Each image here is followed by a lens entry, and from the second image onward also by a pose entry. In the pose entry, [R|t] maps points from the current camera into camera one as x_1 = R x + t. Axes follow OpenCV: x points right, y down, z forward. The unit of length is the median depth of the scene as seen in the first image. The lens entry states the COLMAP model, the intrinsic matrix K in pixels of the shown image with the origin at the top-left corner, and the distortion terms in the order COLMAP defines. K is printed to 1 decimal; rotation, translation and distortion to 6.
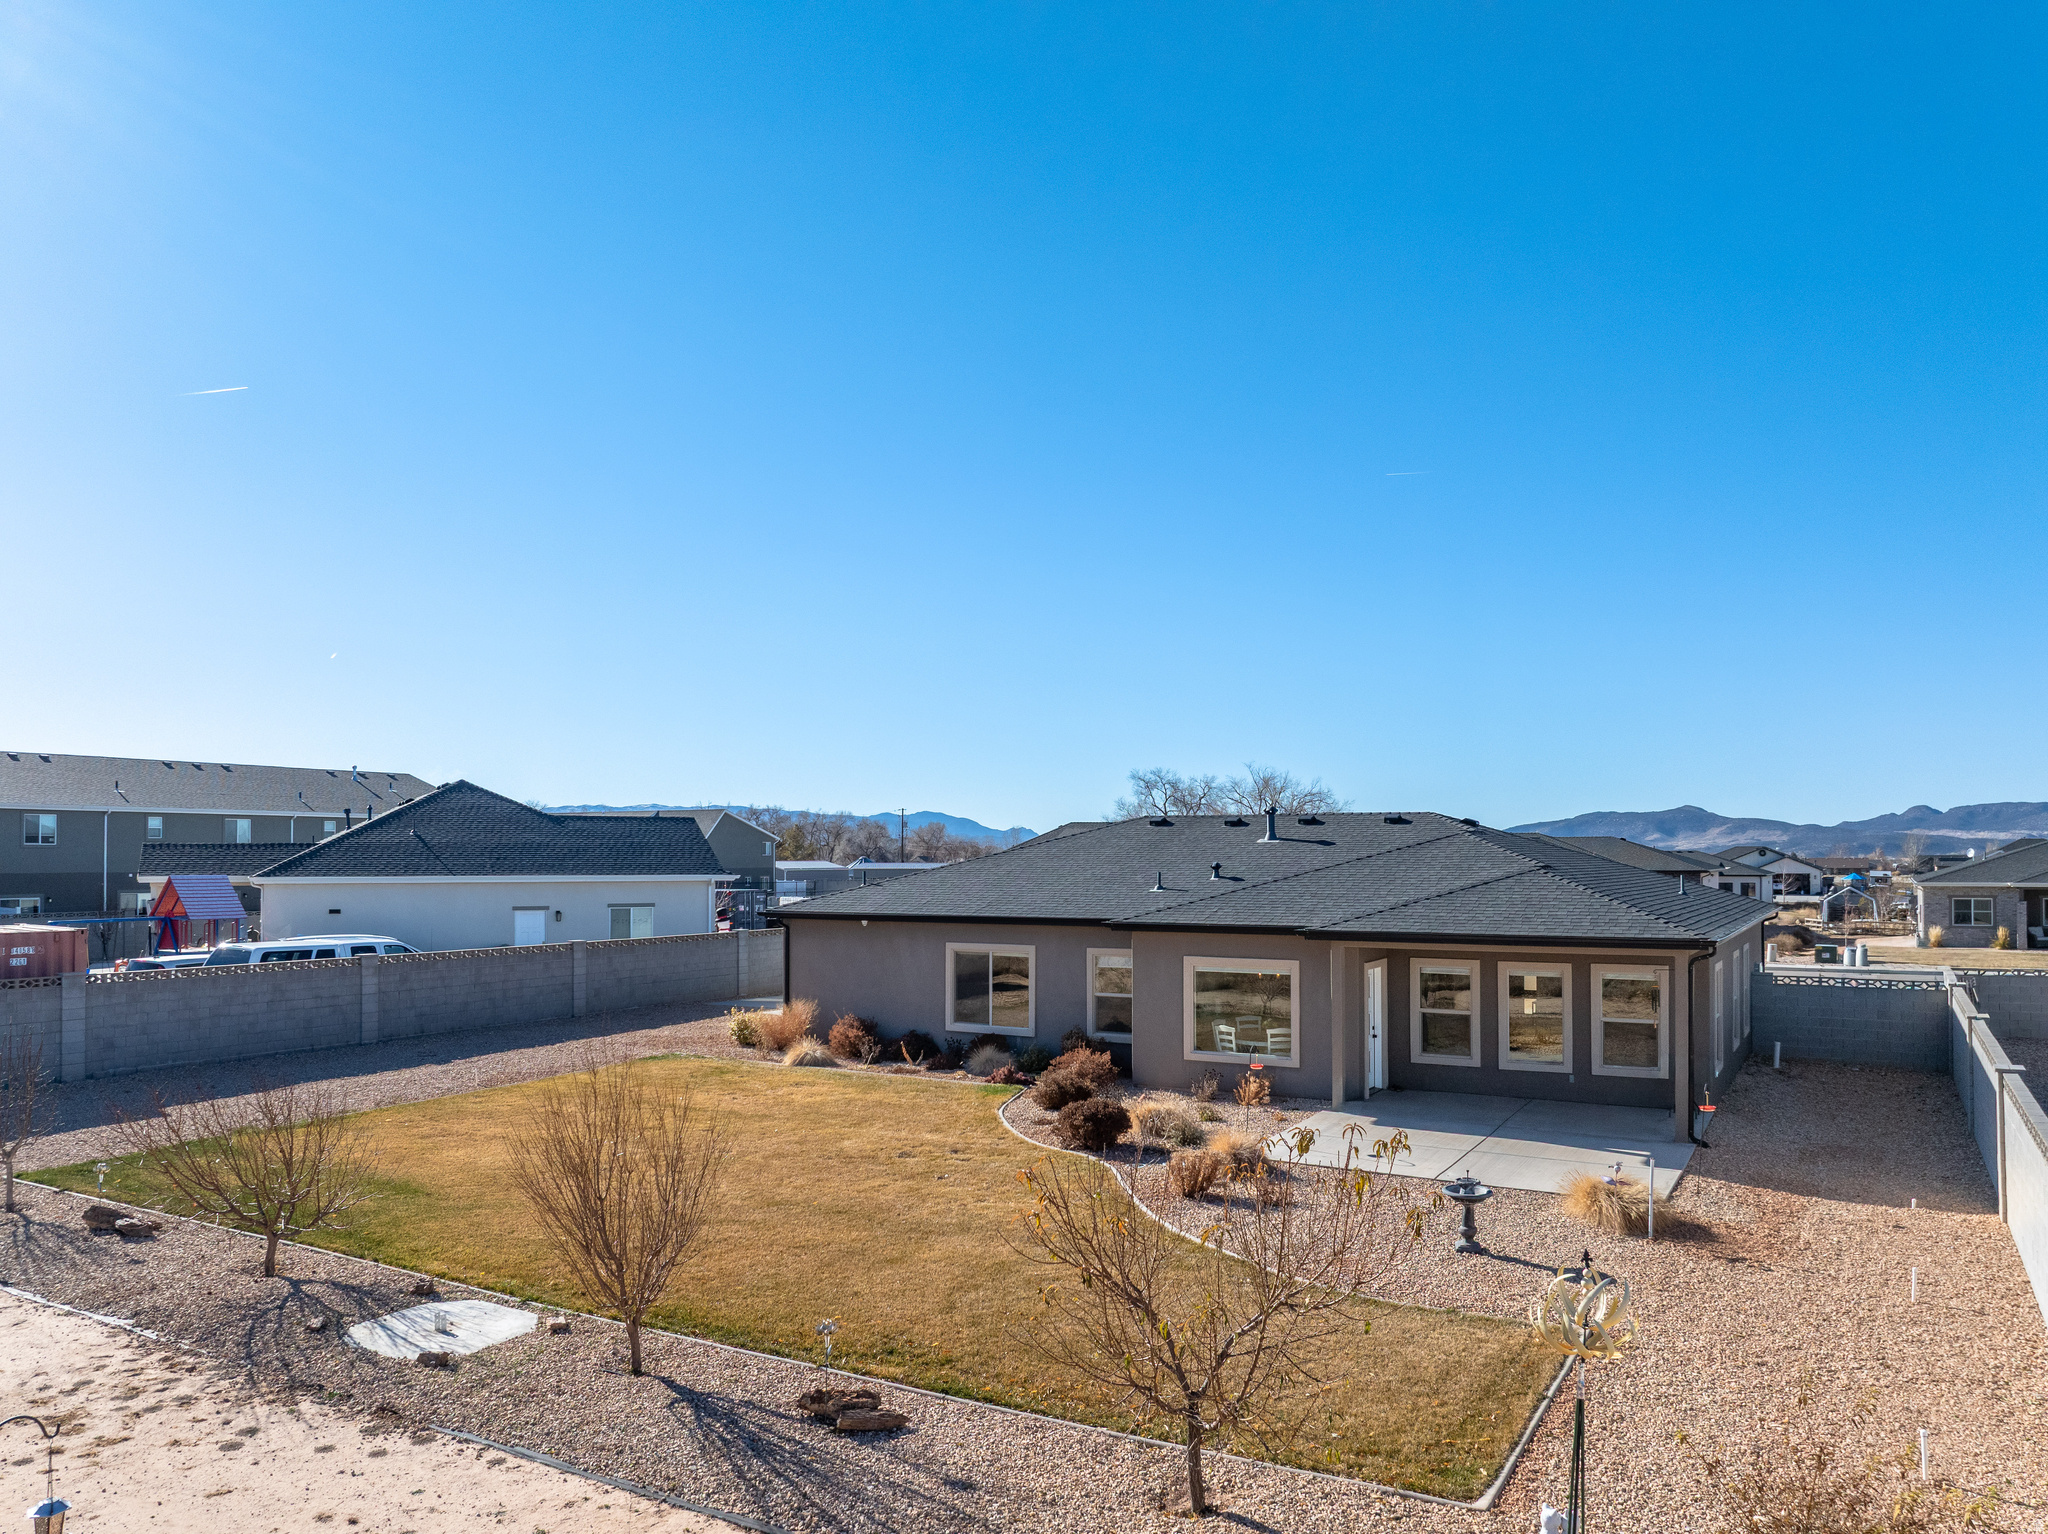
lens RADIAL K [[1443.0, 0, 1019.1], [0, 1443.0, 761.2], [0, 0, 1]] dist [-0.024388, -0.024810]
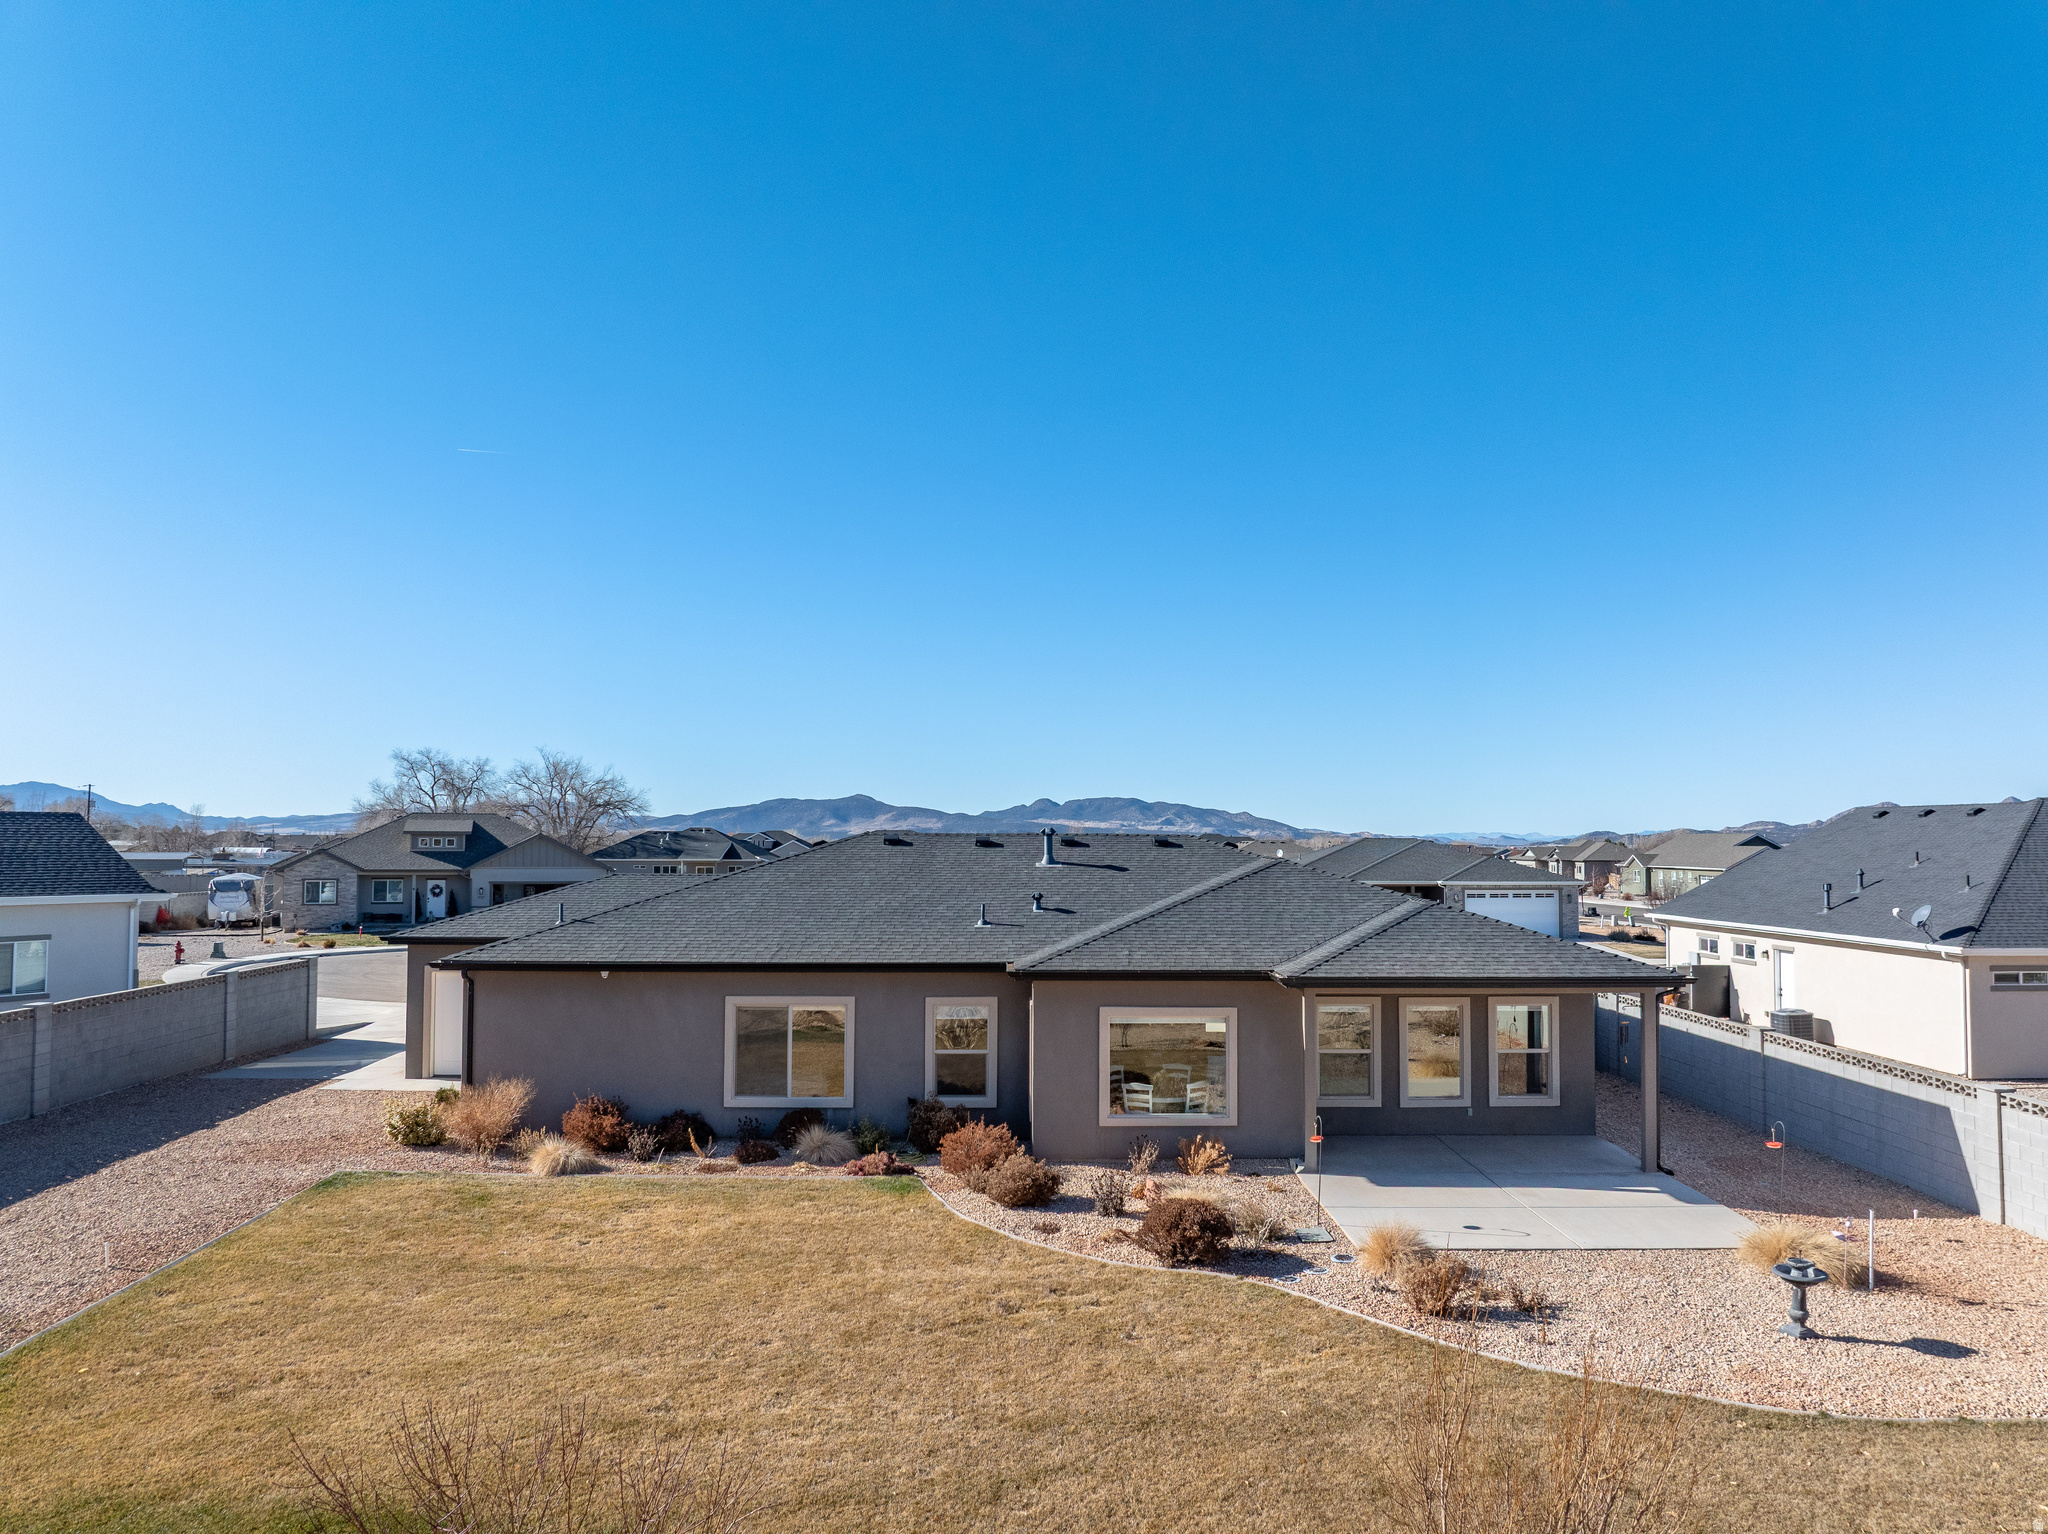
lens RADIAL K [[1440.7, 0, 1024.0], [0, 1440.7, 767.0], [0, 0, 1]] dist [-0.044789, 0.009743]
pose [[0.860228, 0.029552, 0.509053, -0.324649], [-0.037015, 0.999304, 0.004537, -0.010290], [-0.508565, -0.022745, 0.860723, 0.247092]]
